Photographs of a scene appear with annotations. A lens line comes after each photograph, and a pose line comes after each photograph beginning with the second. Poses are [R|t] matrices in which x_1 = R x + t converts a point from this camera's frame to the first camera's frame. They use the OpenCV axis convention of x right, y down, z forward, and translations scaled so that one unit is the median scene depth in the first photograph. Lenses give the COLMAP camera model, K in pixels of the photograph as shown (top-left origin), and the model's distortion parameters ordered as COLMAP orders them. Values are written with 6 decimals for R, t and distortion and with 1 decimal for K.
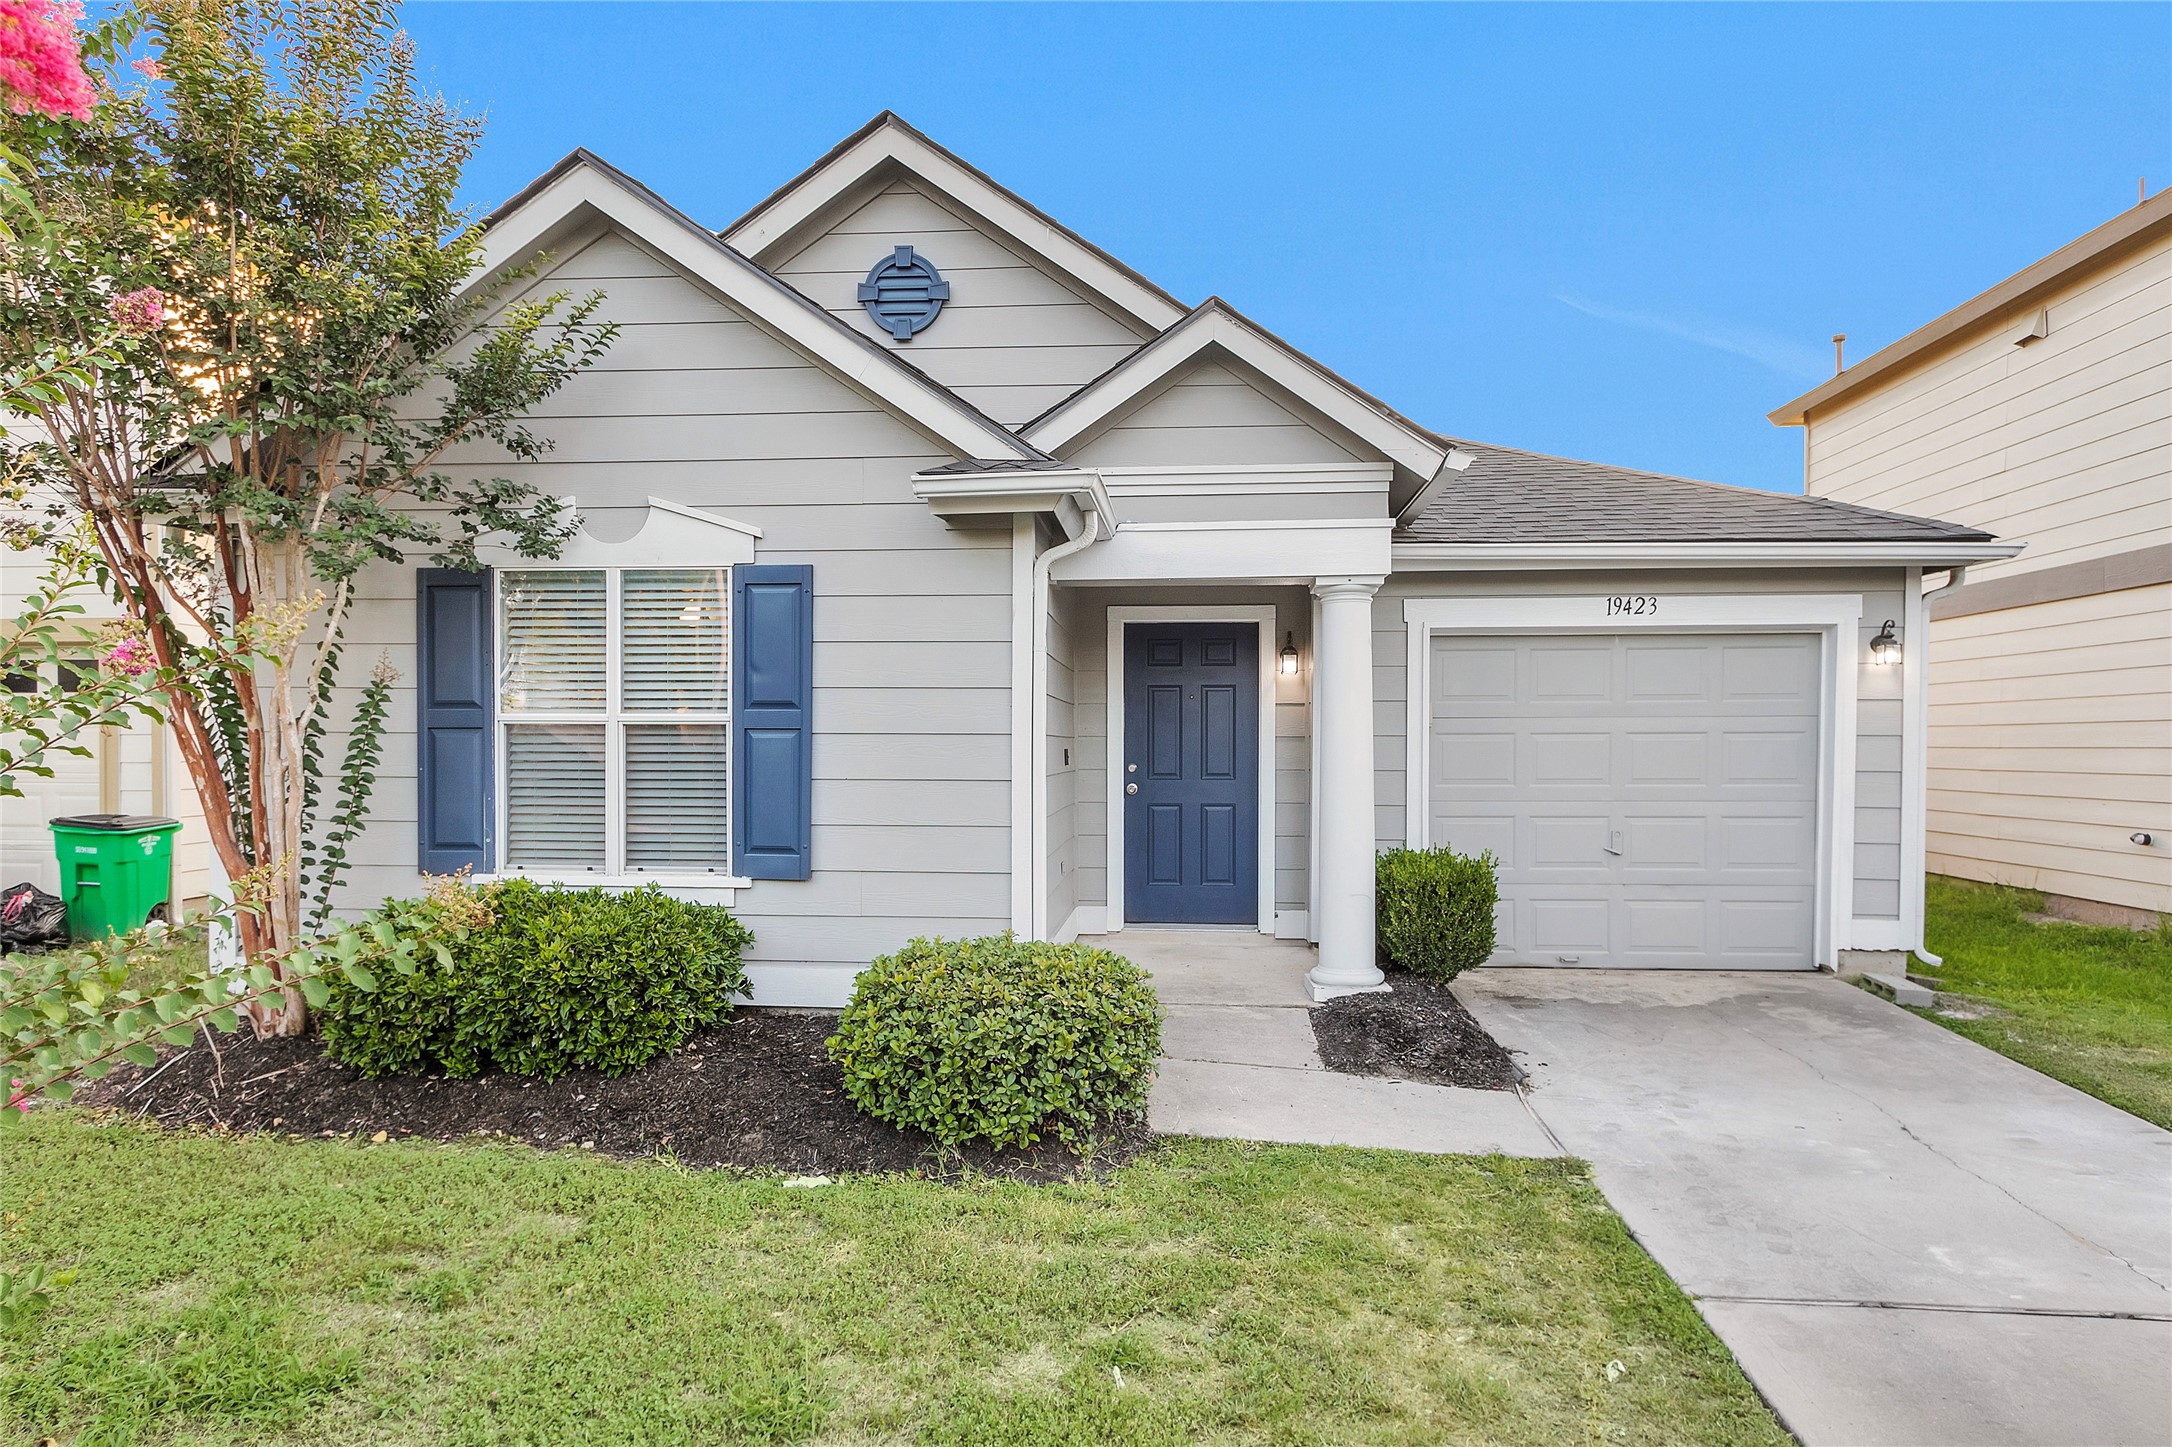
lens RADIAL K [[1249.4, 0, 1087.7], [0, 1249.4, 768.8], [0, 0, 1]] dist [0.006379, 0.000662]
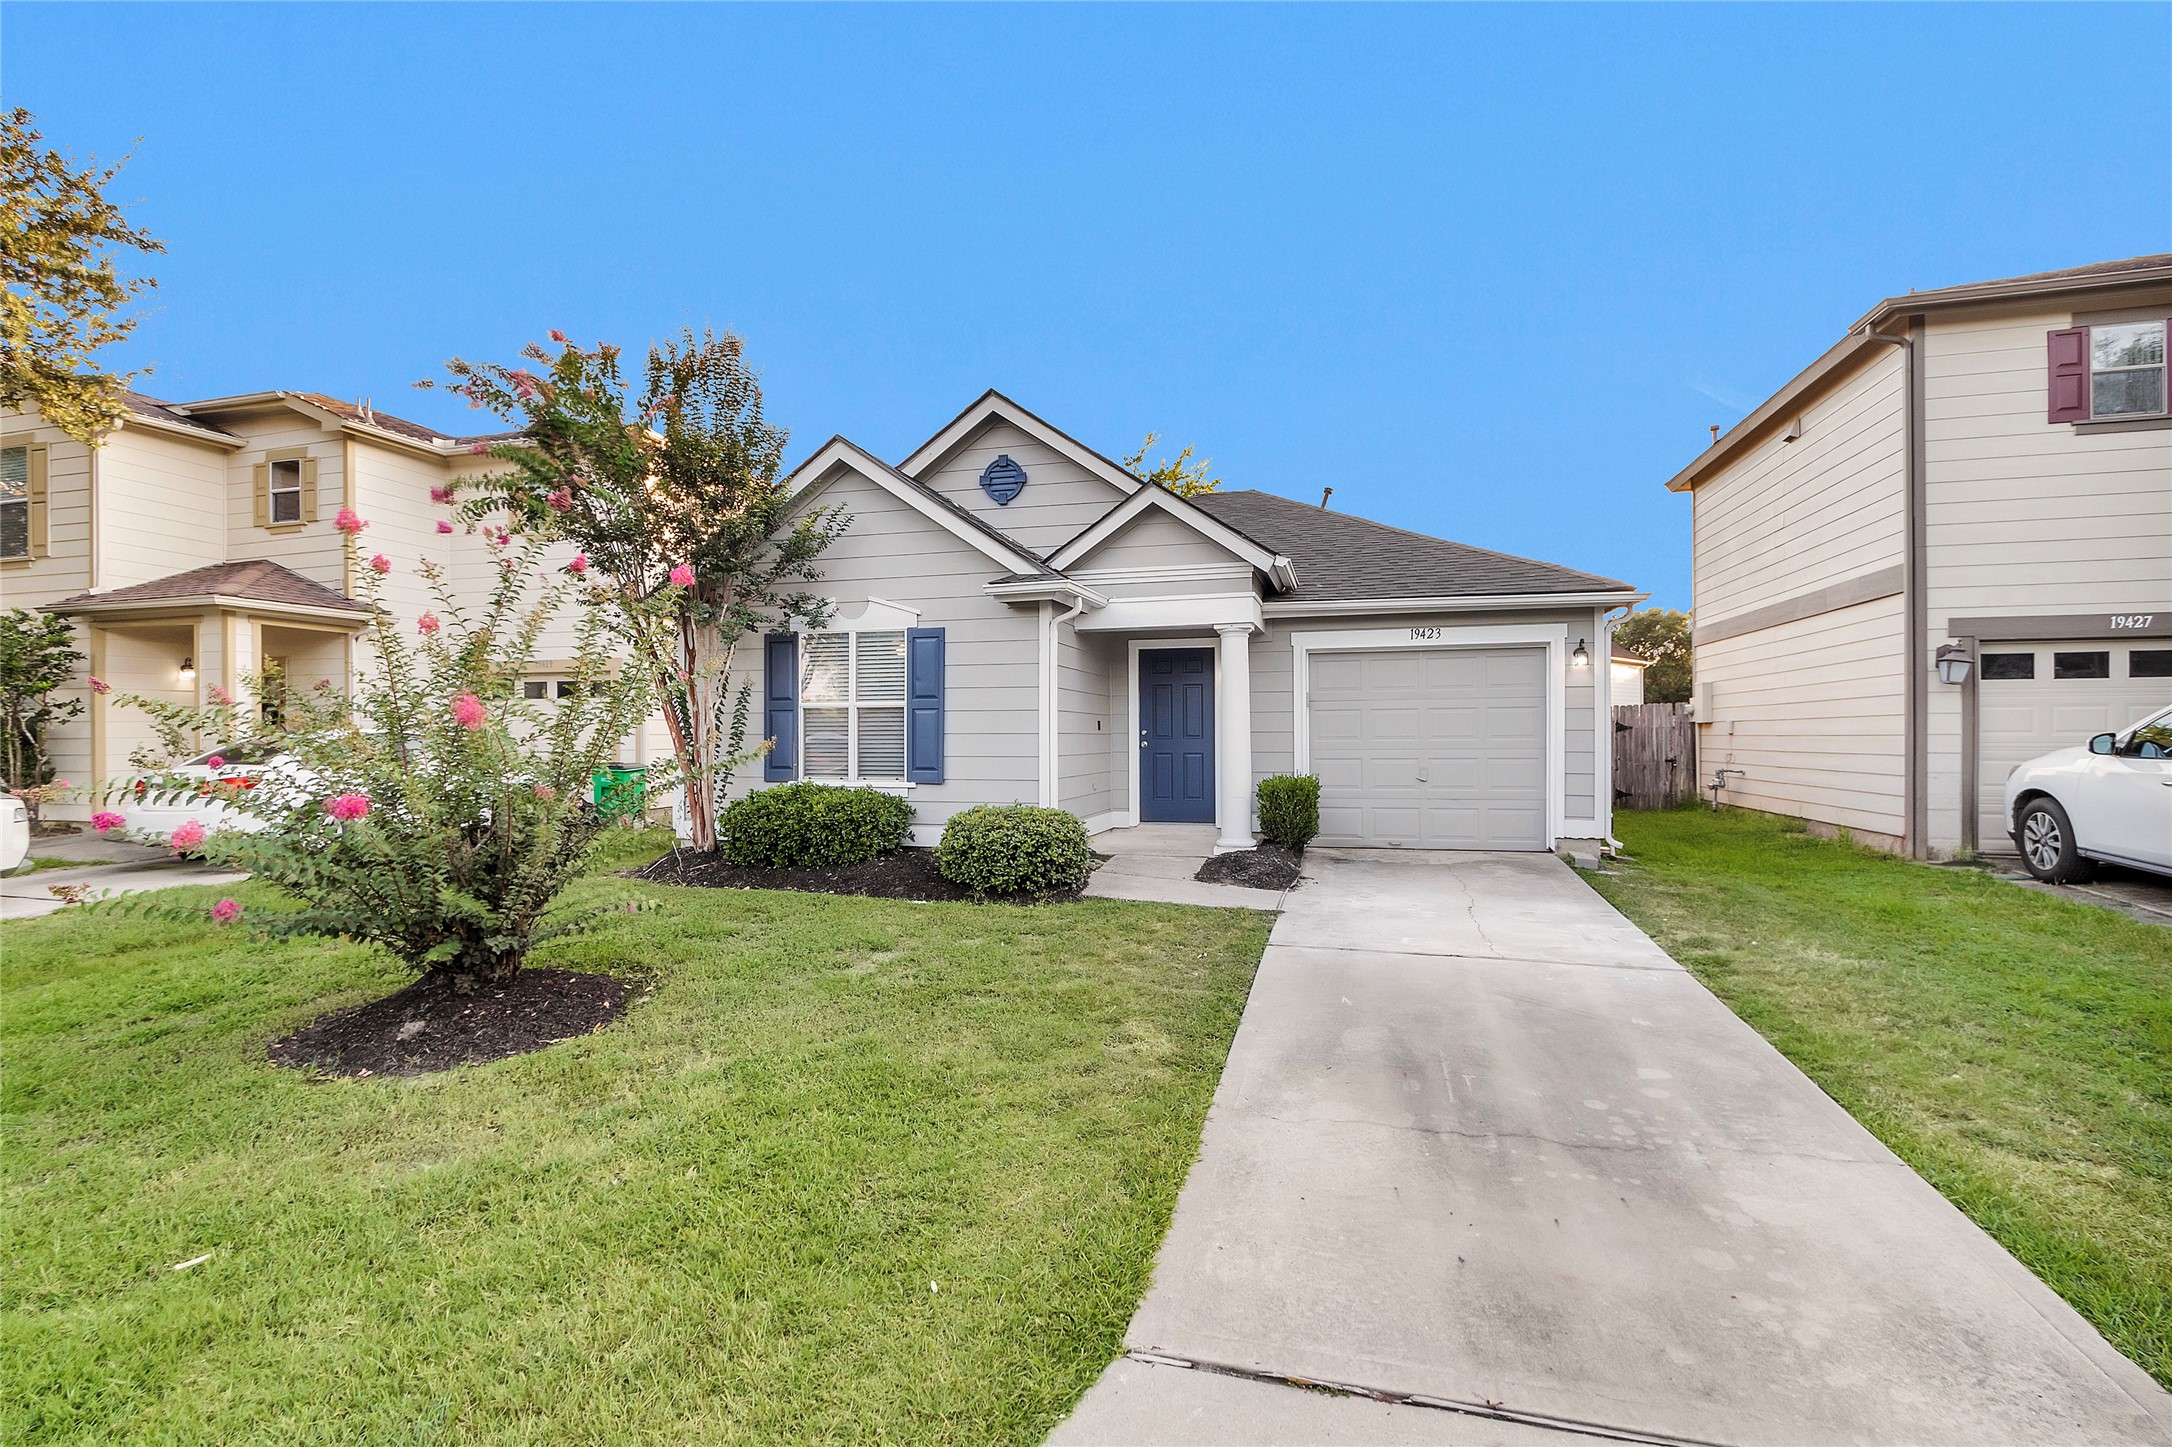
lens RADIAL K [[1009.1, 0, 1085.8], [0, 1009.1, 733.2], [0, 0, 1]] dist [0.000635, 0.000490]
pose [[0.981935, -0.006633, -0.189104, 0.310049], [0.002325, 0.999733, -0.022993, 0.045184], [0.189206, 0.022138, 0.981688, -0.550438]]
